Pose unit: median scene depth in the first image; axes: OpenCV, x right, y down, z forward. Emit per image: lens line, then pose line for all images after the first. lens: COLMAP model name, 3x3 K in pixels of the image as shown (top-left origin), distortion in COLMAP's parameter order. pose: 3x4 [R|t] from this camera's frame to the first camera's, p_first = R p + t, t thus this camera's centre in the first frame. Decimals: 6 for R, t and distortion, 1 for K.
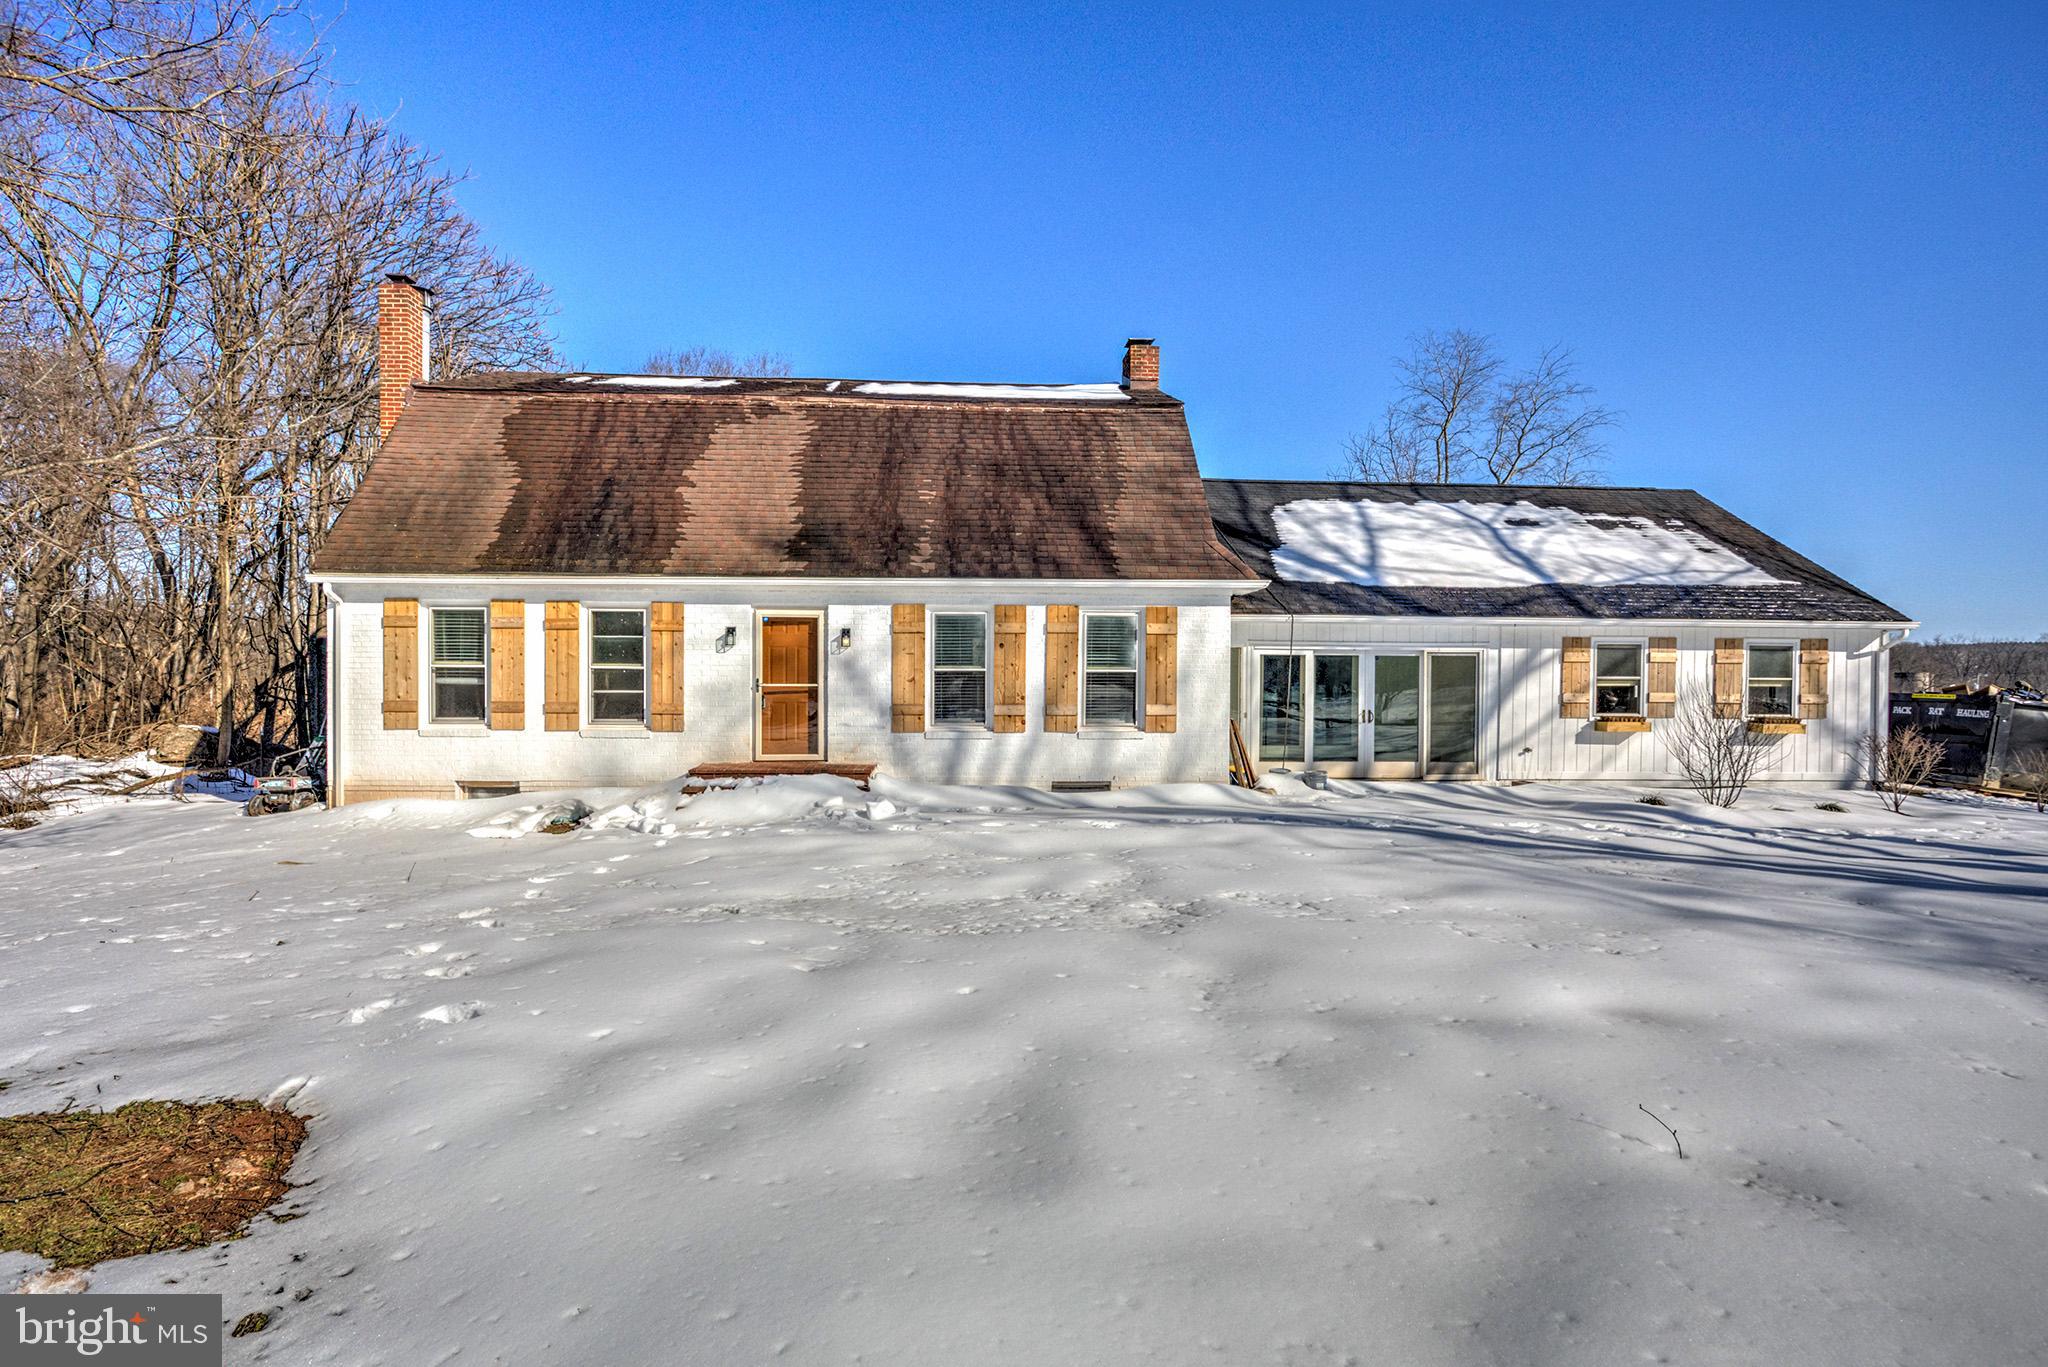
lens RADIAL K [[930.9, 0, 1024.0], [0, 930.9, 683.5], [0, 0, 1]] dist [0.000439, 0.000138]
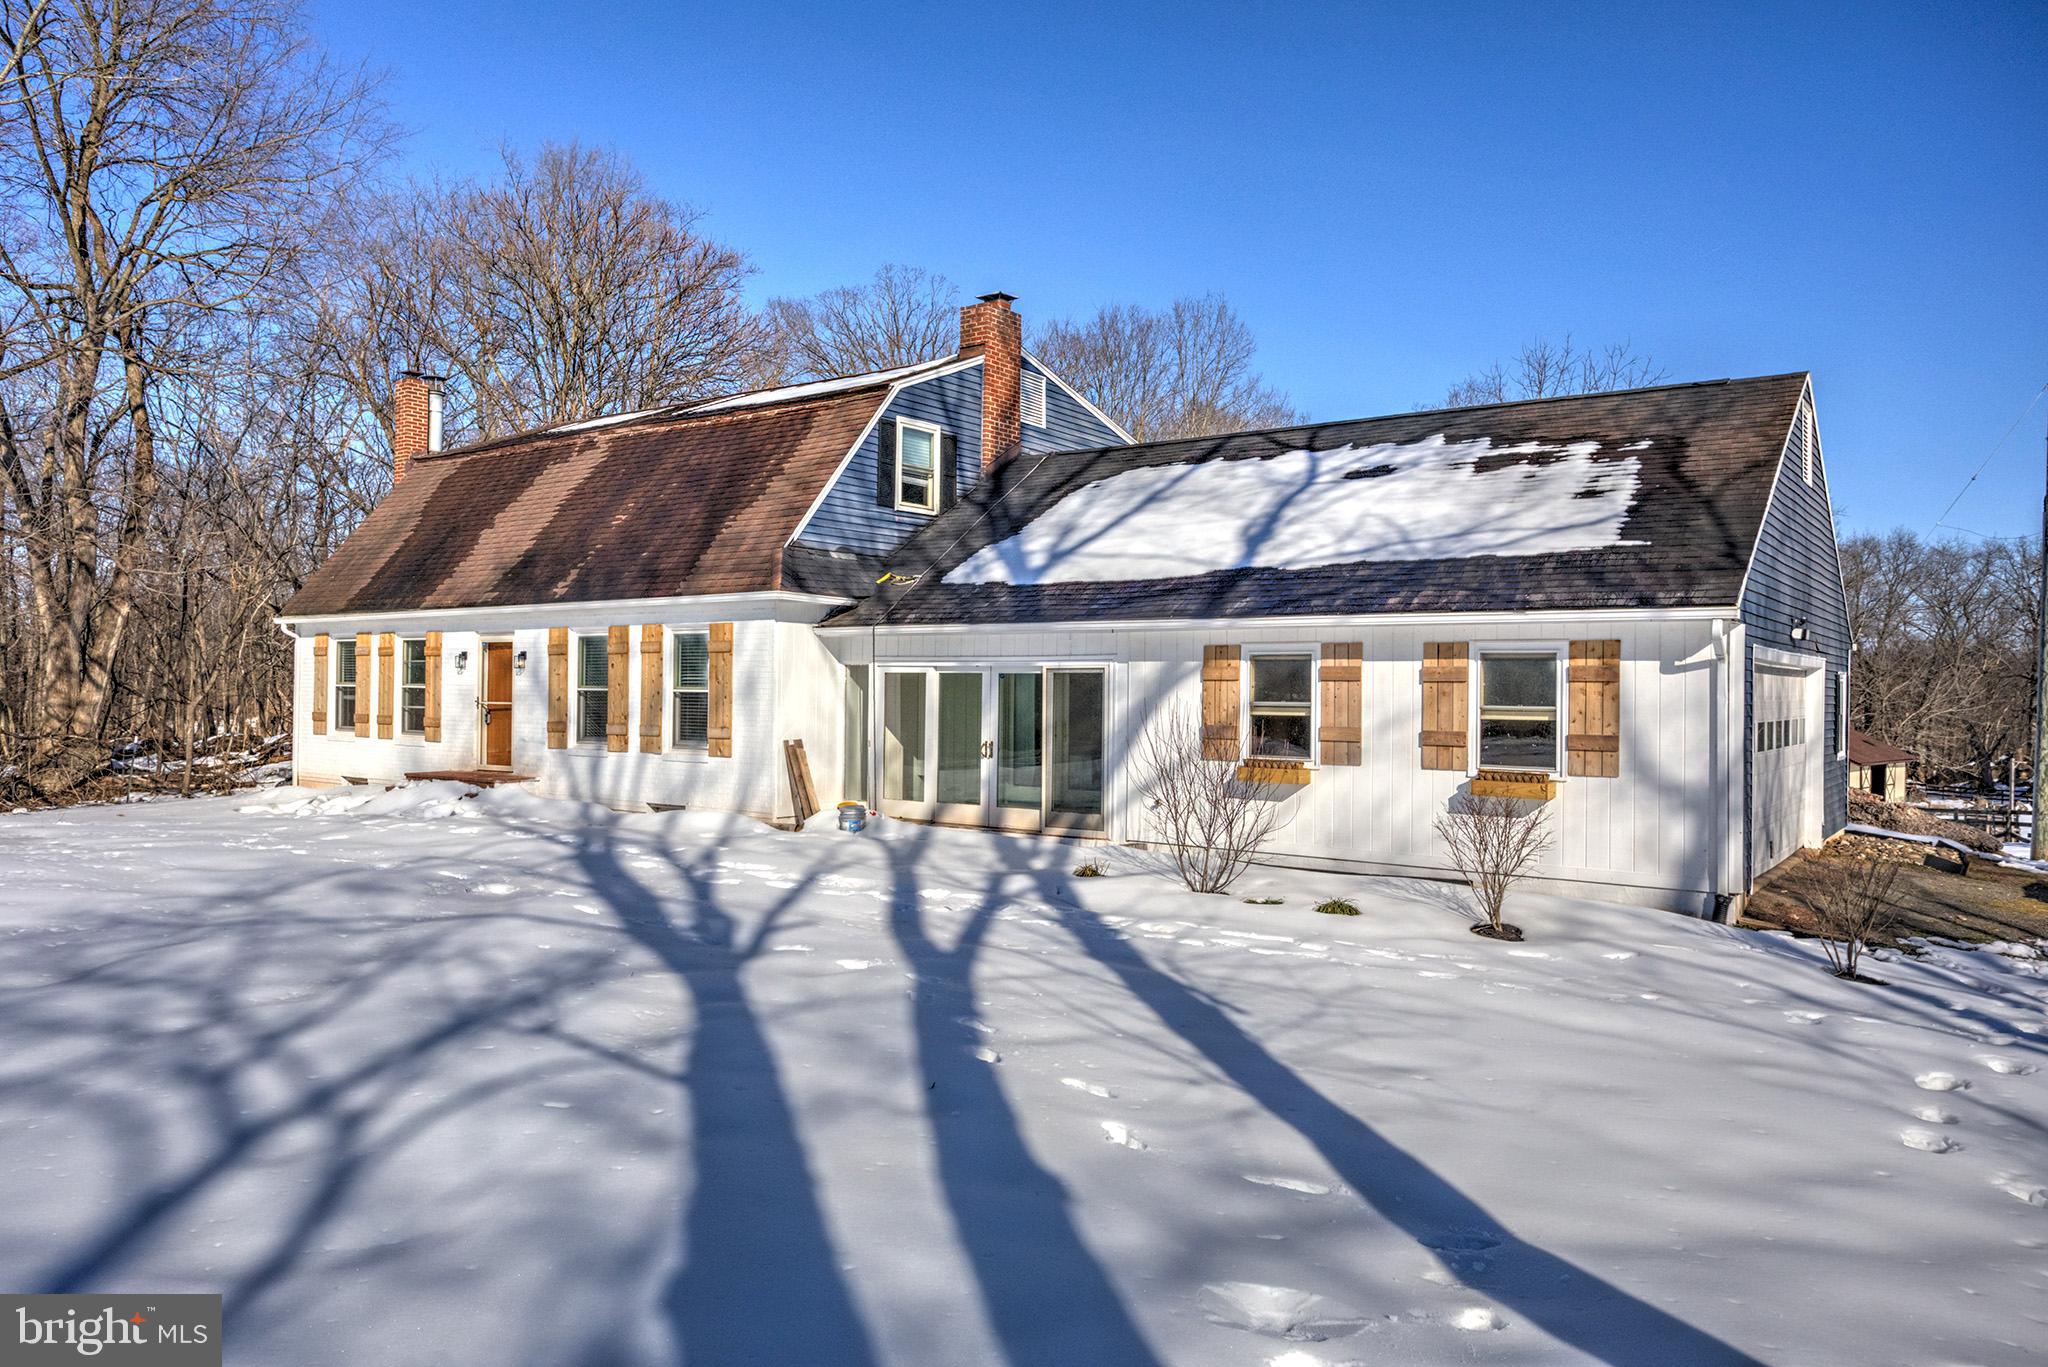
lens RADIAL K [[1376.6, 0, 1024.0], [0, 1376.6, 683.5], [0, 0, 1]] dist [-0.000933, -0.000901]
pose [[0.776162, -0.001514, -0.630531, 1.239622], [-0.018193, 0.999527, -0.024795, 0.007753], [0.630271, 0.030717, 0.775768, 0.124122]]
